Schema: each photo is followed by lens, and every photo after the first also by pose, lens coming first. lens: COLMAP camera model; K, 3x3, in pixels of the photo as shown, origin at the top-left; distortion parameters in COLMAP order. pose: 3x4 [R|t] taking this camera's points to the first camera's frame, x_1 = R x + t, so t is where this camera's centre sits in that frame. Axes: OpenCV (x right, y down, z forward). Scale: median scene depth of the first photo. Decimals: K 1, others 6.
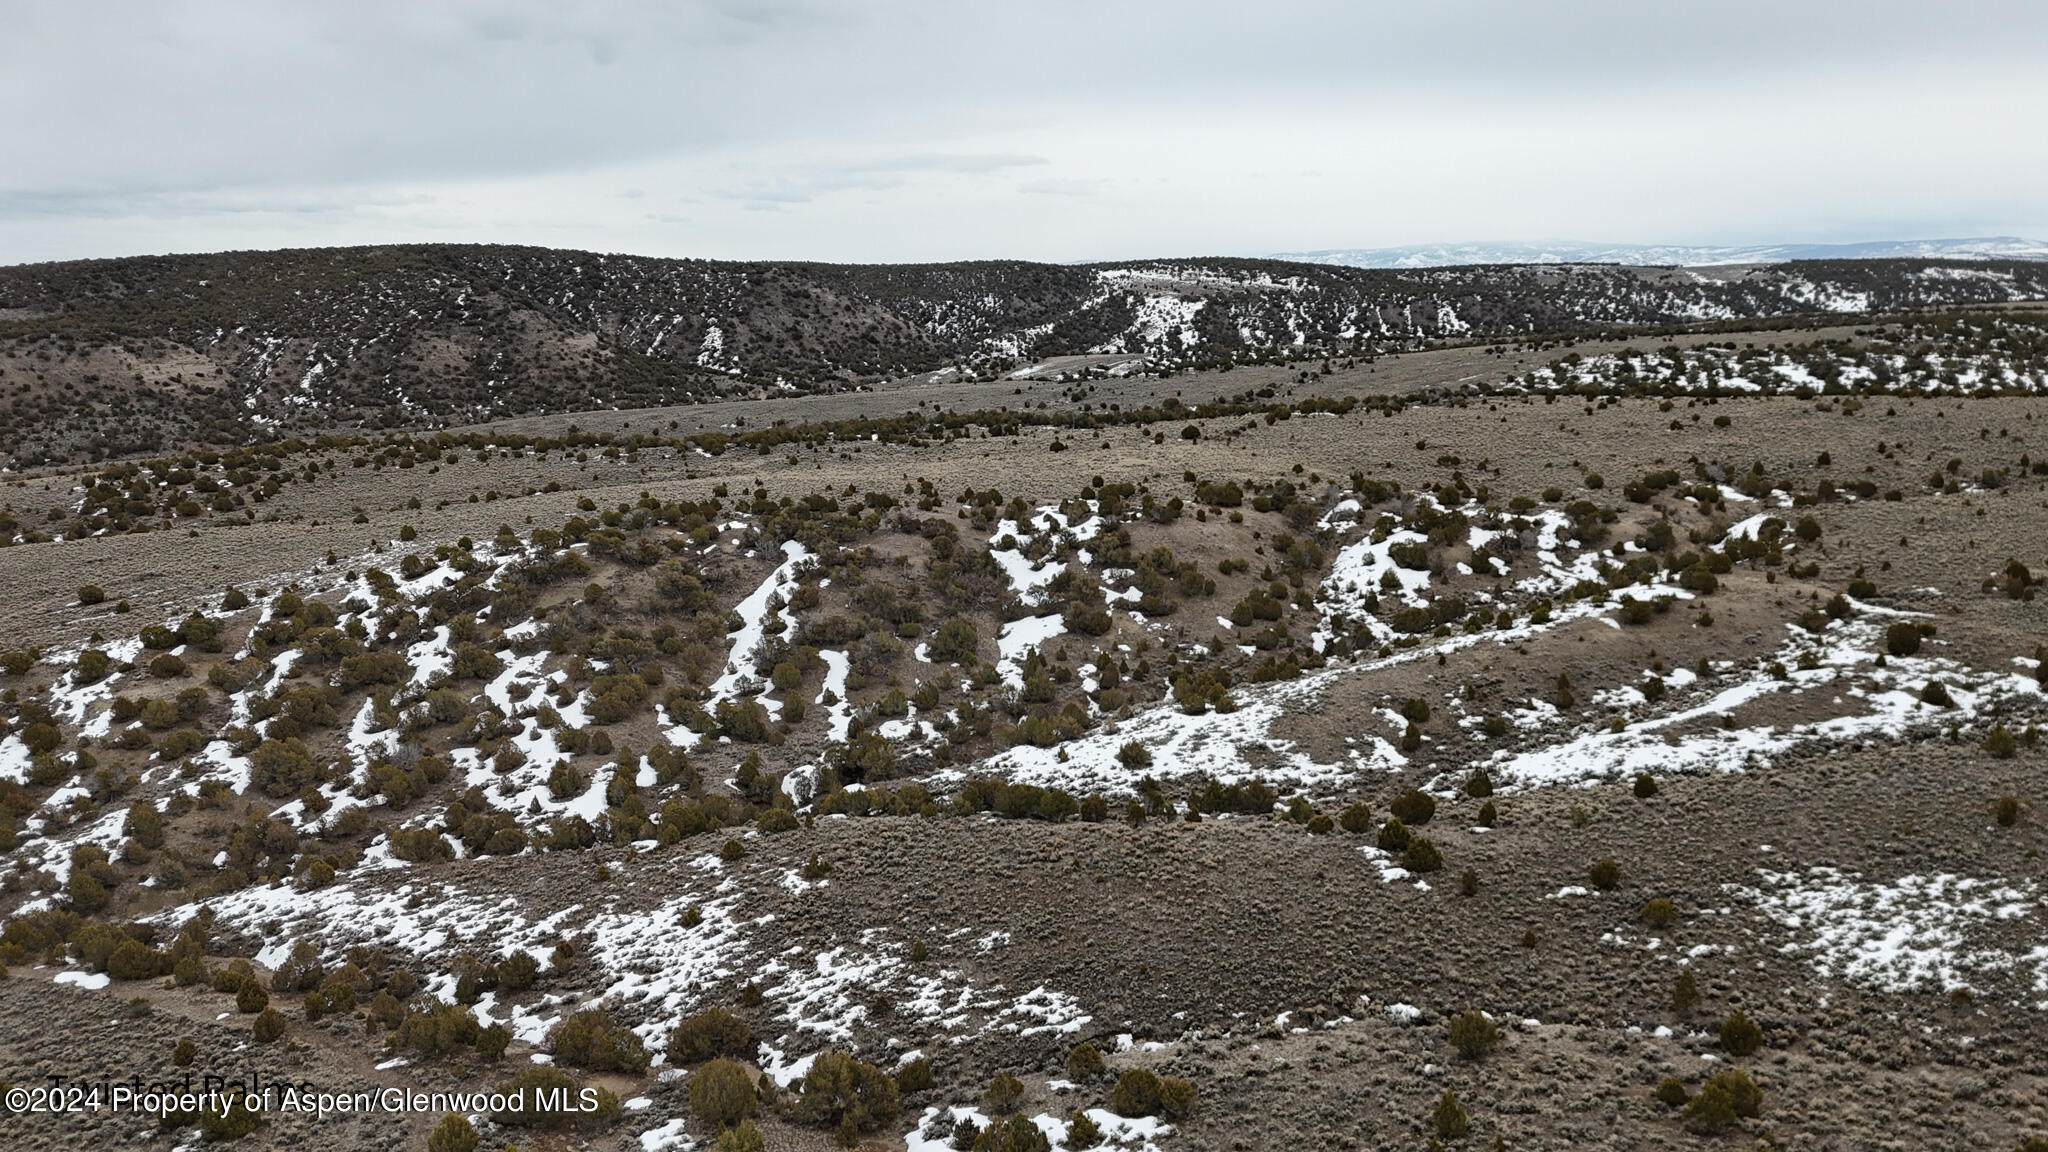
lens RADIAL K [[1488.4, 0, 1017.2], [0, 1488.4, 576.5], [0, 0, 1]] dist [0.074185, -0.073601]
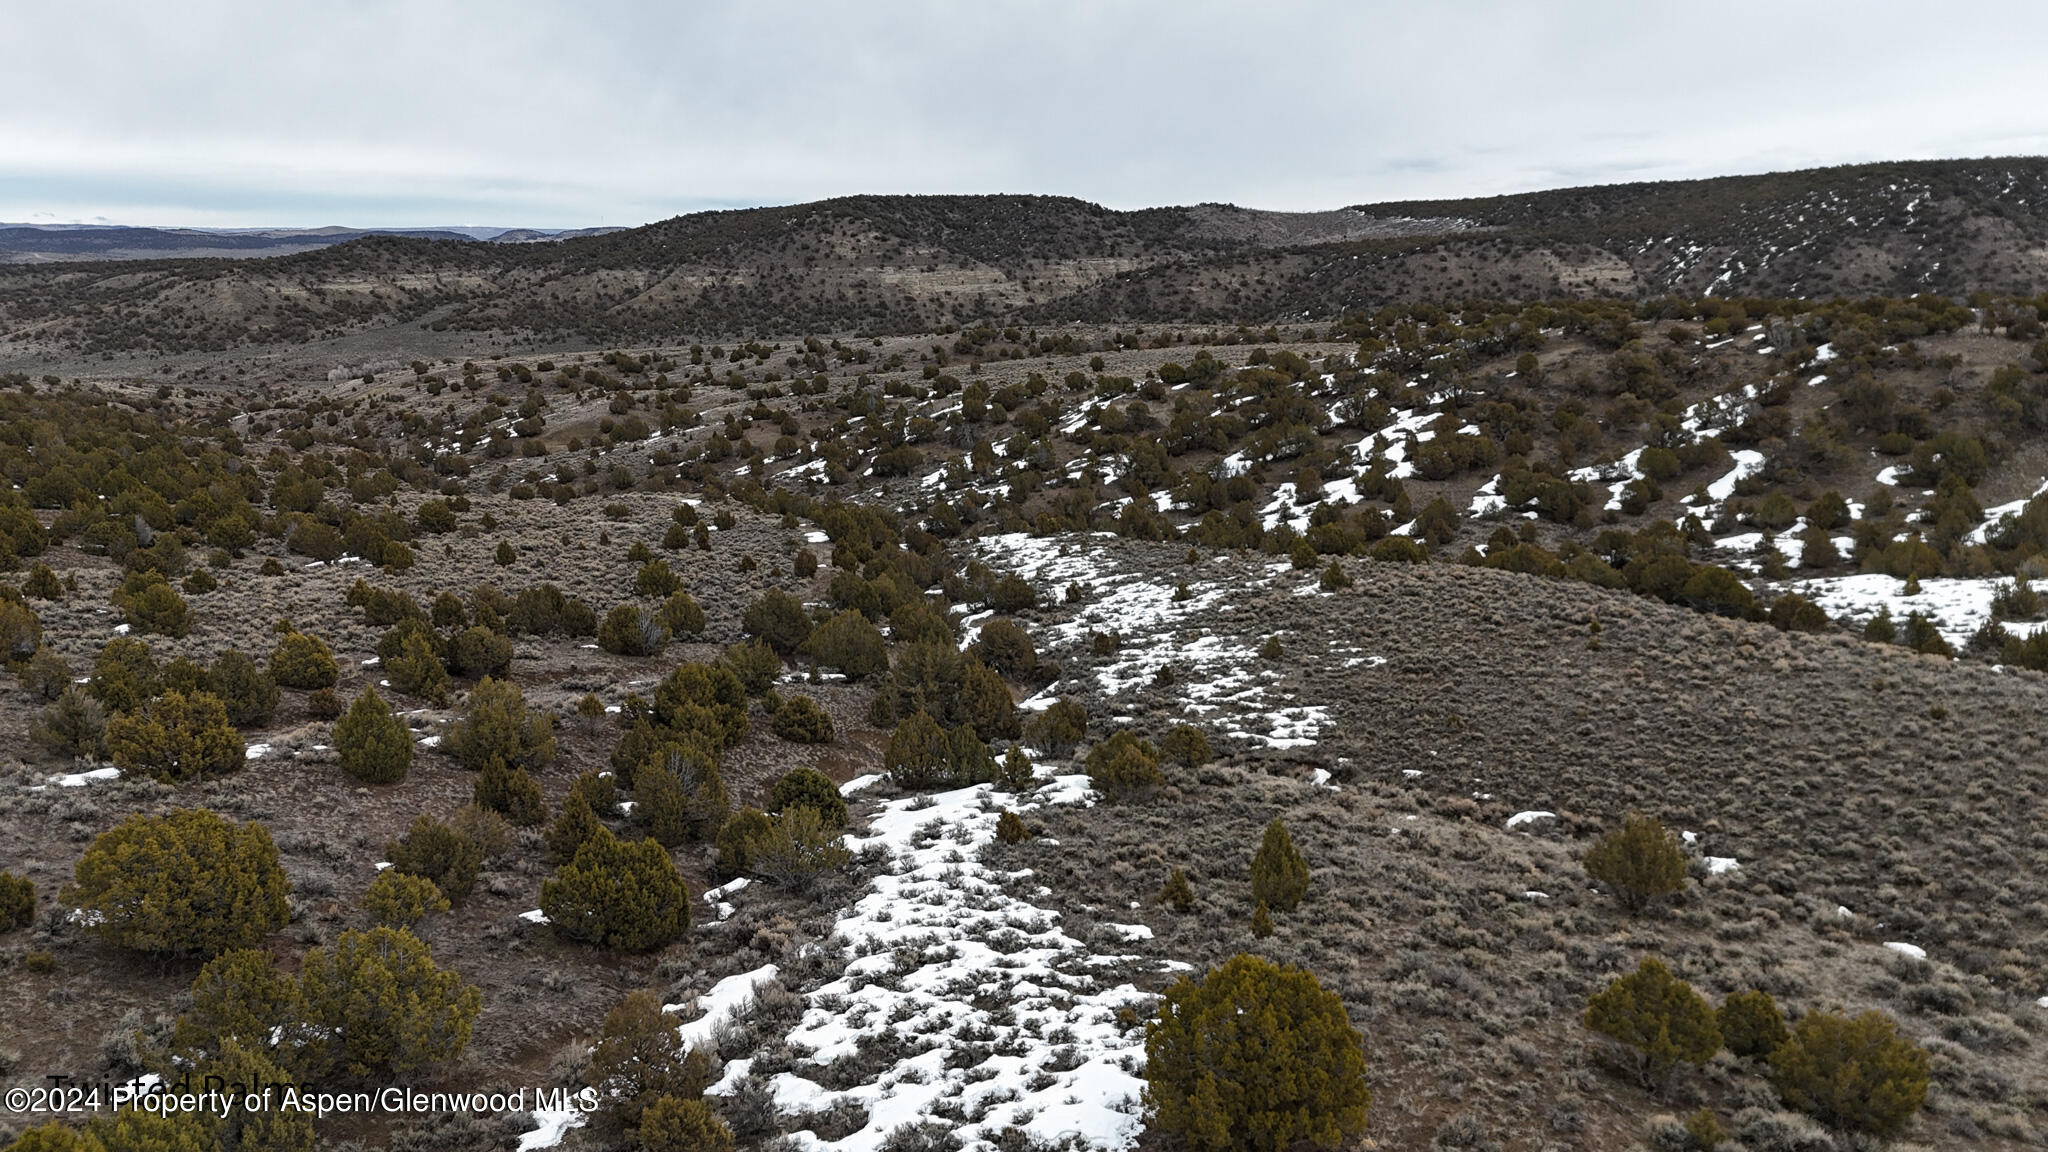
lens RADIAL K [[1488.4, 0, 1031.0], [0, 1488.4, 577.3], [0, 0, 1]] dist [0.074185, -0.073601]
pose [[0.592384, 0.179944, -0.785303, 0.077154], [-0.160815, 0.981532, 0.103599, 0.026814], [0.789443, 0.064918, 0.610382, 0.075046]]
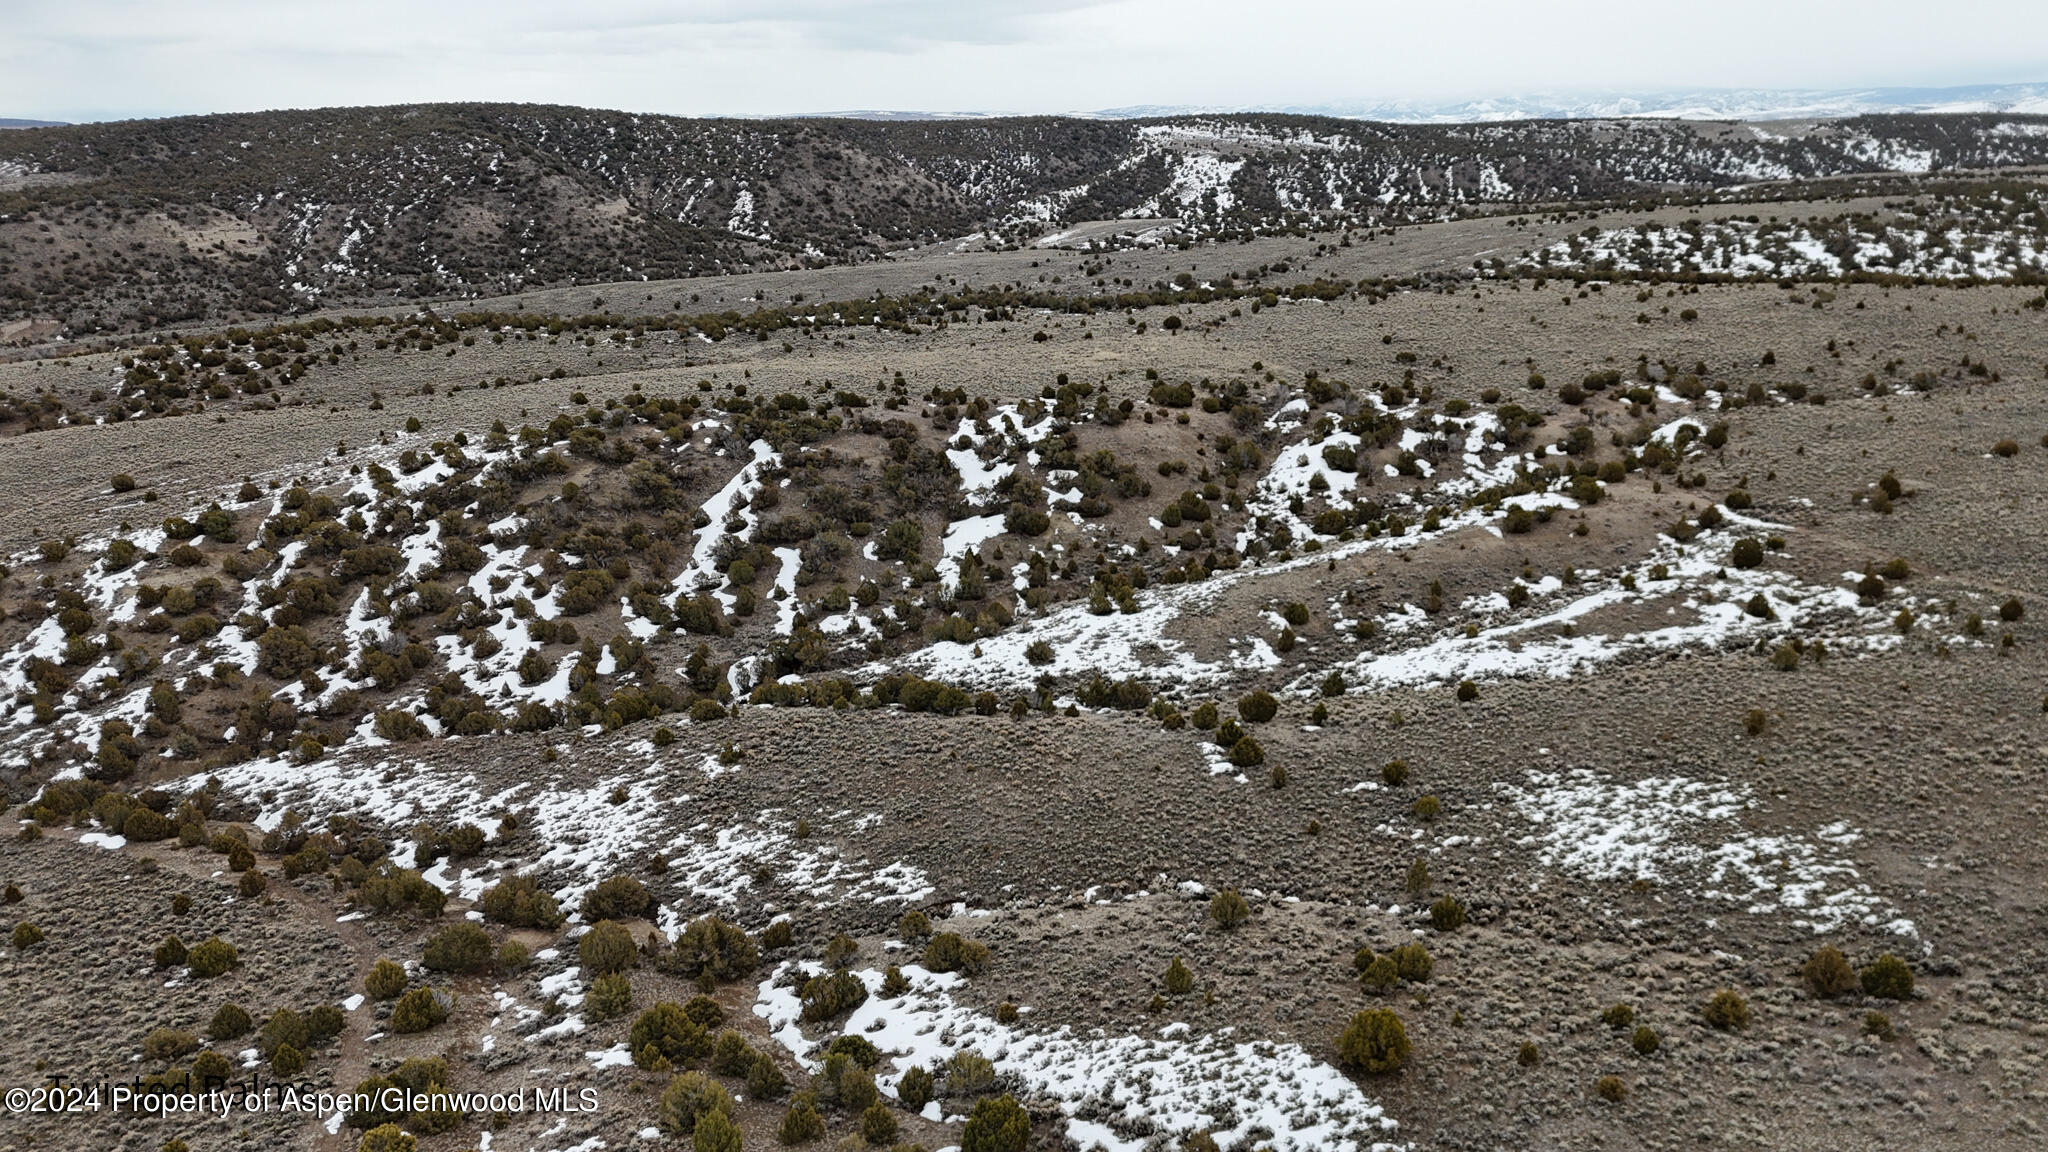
lens RADIAL K [[1488.4, 0, 1017.1], [0, 1488.4, 579.3], [0, 0, 1]] dist [0.074185, -0.073601]
pose [[0.999324, 0.009877, -0.035407, 0.024240], [-0.006379, 0.995206, 0.097593, -0.010127], [0.036201, -0.097301, 0.994596, -0.022991]]
